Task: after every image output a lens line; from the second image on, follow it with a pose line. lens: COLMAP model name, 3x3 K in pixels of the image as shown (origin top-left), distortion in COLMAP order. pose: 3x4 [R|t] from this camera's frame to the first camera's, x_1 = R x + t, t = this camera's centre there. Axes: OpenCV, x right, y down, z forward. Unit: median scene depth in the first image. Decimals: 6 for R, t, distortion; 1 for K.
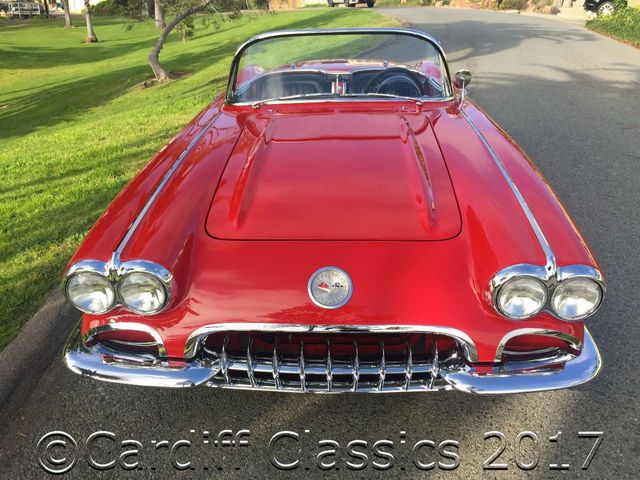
lens RADIAL K [[546.0, 0, 321.2], [0, 546.0, 238.6], [0, 0, 1]] dist [0.079686, -0.112985]
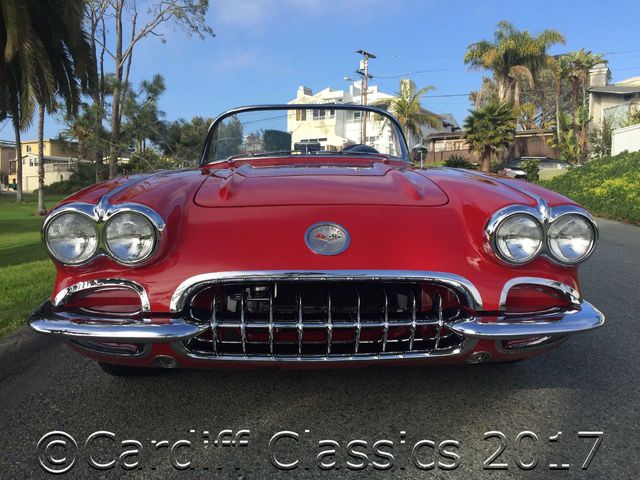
lens RADIAL K [[546.0, 0, 321.2], [0, 546.0, 238.6], [0, 0, 1]] dist [0.079686, -0.112985]
pose [[0.995130, 0.003420, 0.098517, -0.089981], [0.027187, 0.951115, -0.307639, 0.386770], [-0.094753, 0.308819, 0.946389, 0.078519]]
